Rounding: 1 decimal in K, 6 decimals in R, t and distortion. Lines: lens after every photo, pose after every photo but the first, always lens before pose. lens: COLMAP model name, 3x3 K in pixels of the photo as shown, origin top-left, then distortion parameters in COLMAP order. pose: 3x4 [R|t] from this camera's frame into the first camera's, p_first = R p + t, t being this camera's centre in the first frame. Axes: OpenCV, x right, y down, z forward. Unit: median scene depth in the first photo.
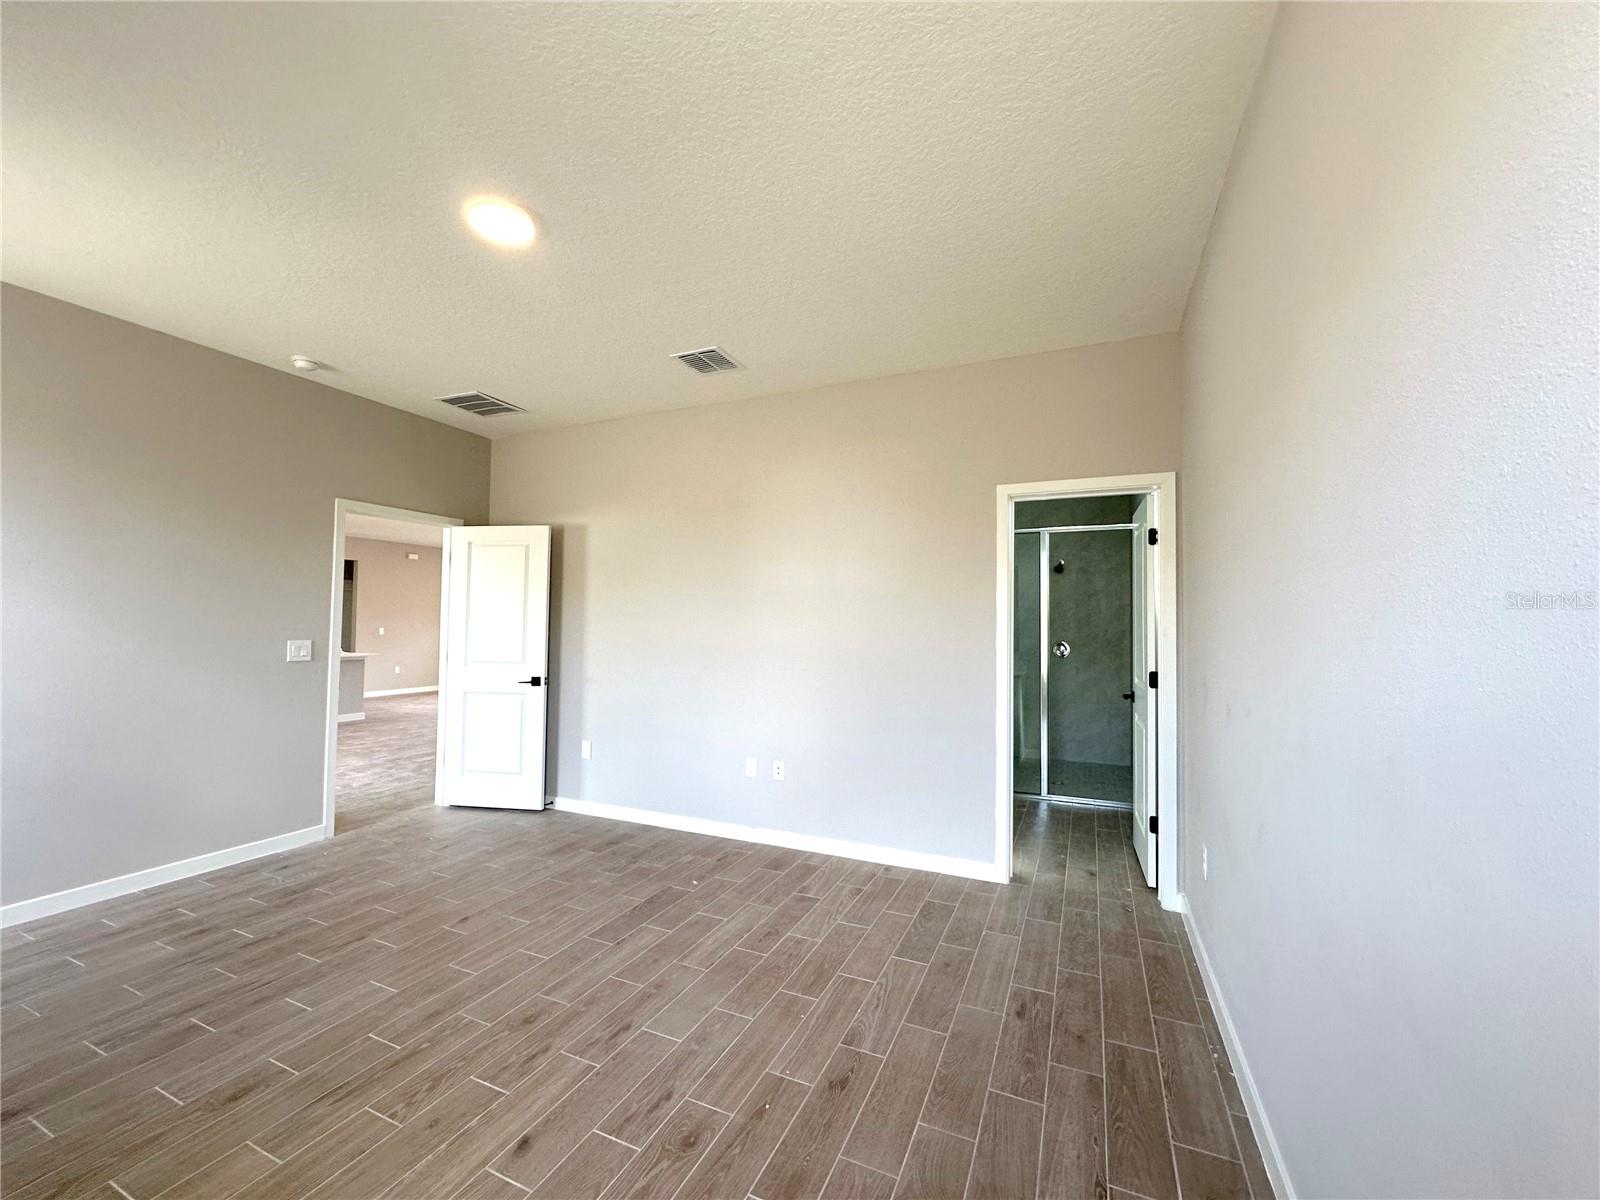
lens RADIAL K [[642.0, 0, 800.0], [0, 642.0, 600.0], [0, 0, 1]] dist [-0.002700, -0.000142]
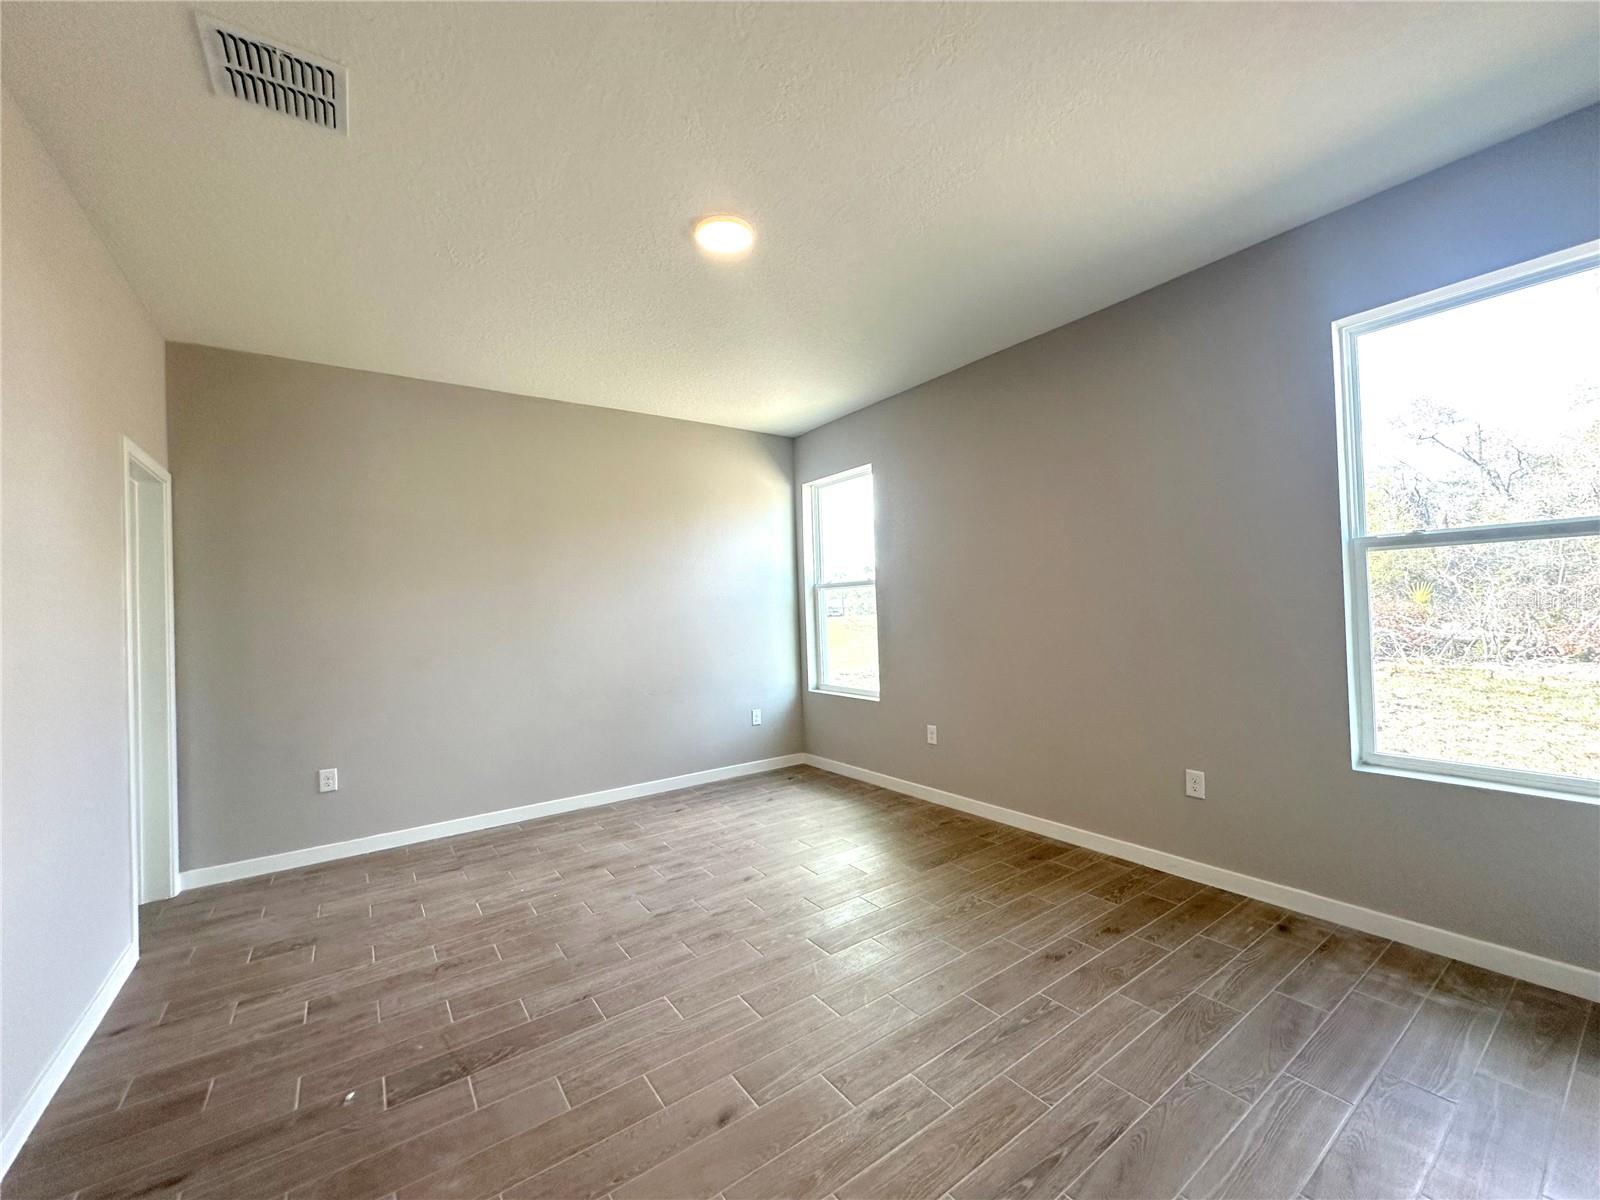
lens RADIAL K [[636.7, 0, 800.0], [0, 636.7, 600.0], [0, 0, 1]] dist [-0.001554, 0.000614]
pose [[-0.861329, 0.026648, 0.507349, -0.804742], [0.006259, 0.999104, -0.041851, 0.052351], [-0.508010, -0.032872, -0.860724, 1.339435]]
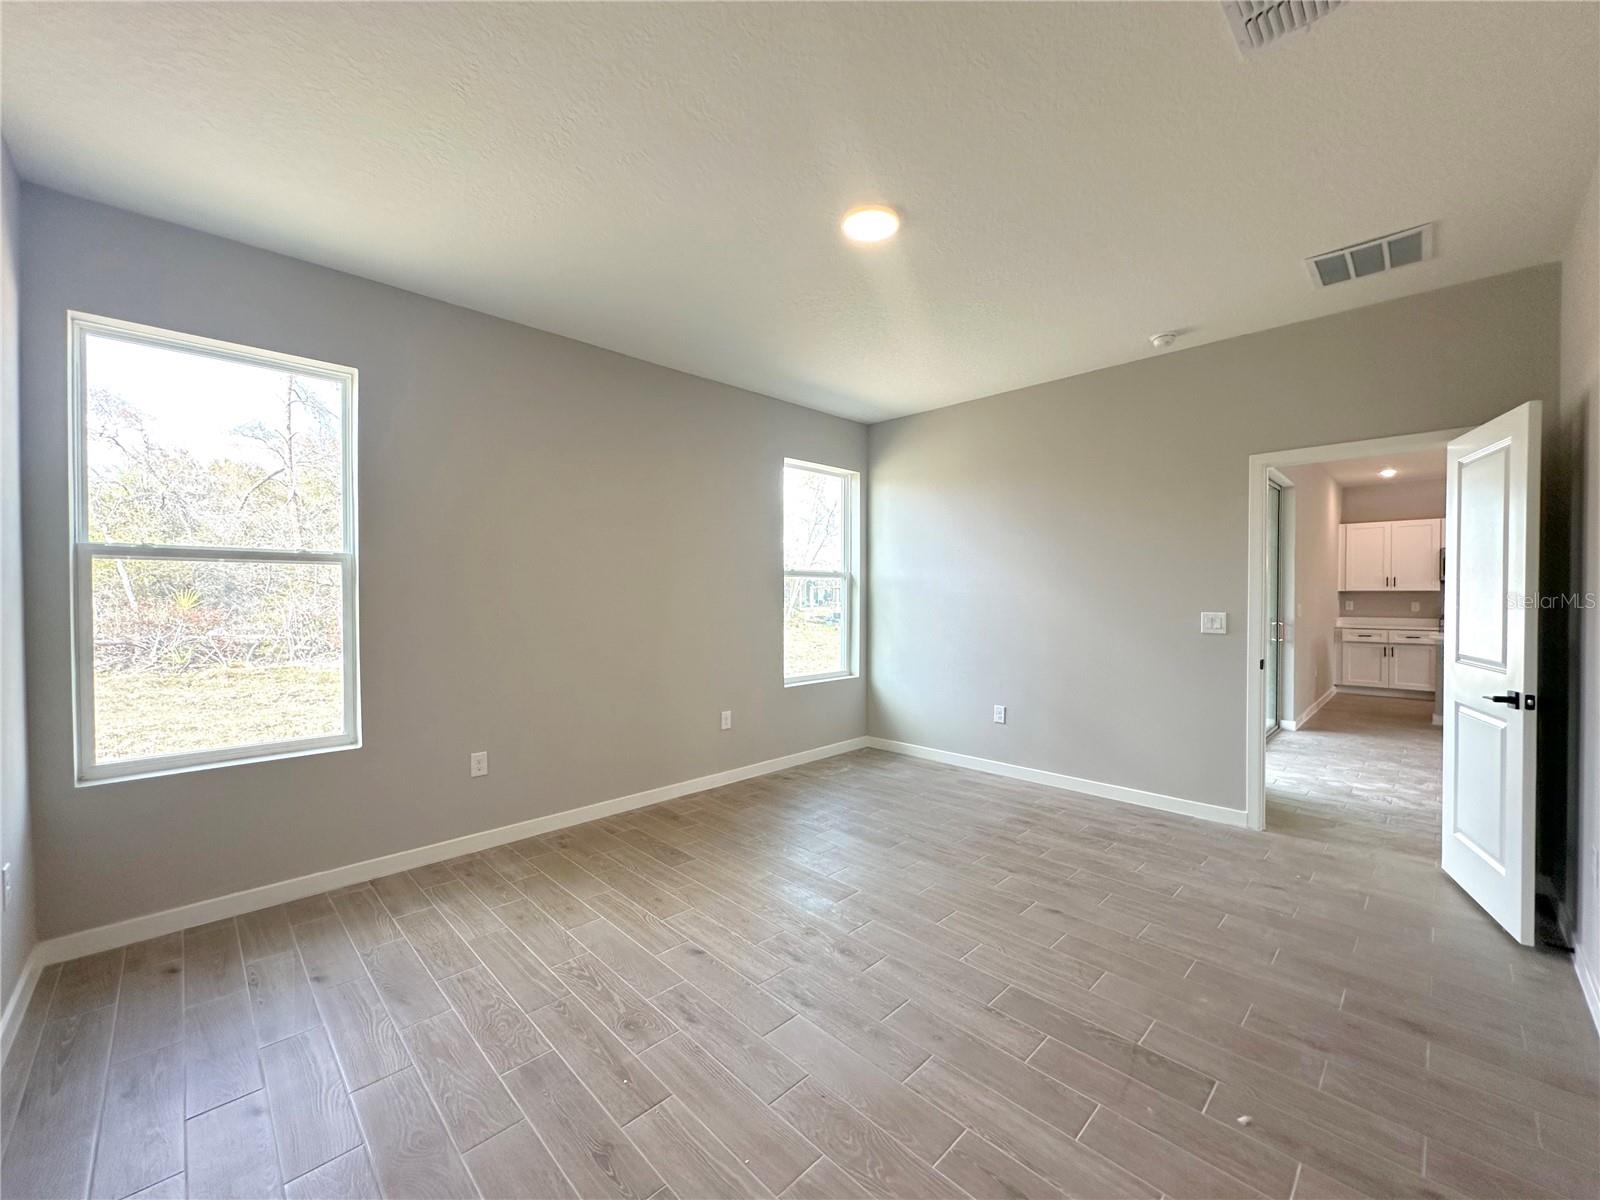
lens RADIAL K [[636.7, 0, 800.0], [0, 636.7, 600.0], [0, 0, 1]] dist [-0.001554, 0.000614]
pose [[-0.363164, -0.000027, -0.931725, 0.427314], [0.034044, 0.999332, -0.013298, 0.042821], [0.931103, -0.036549, -0.362921, 0.916771]]
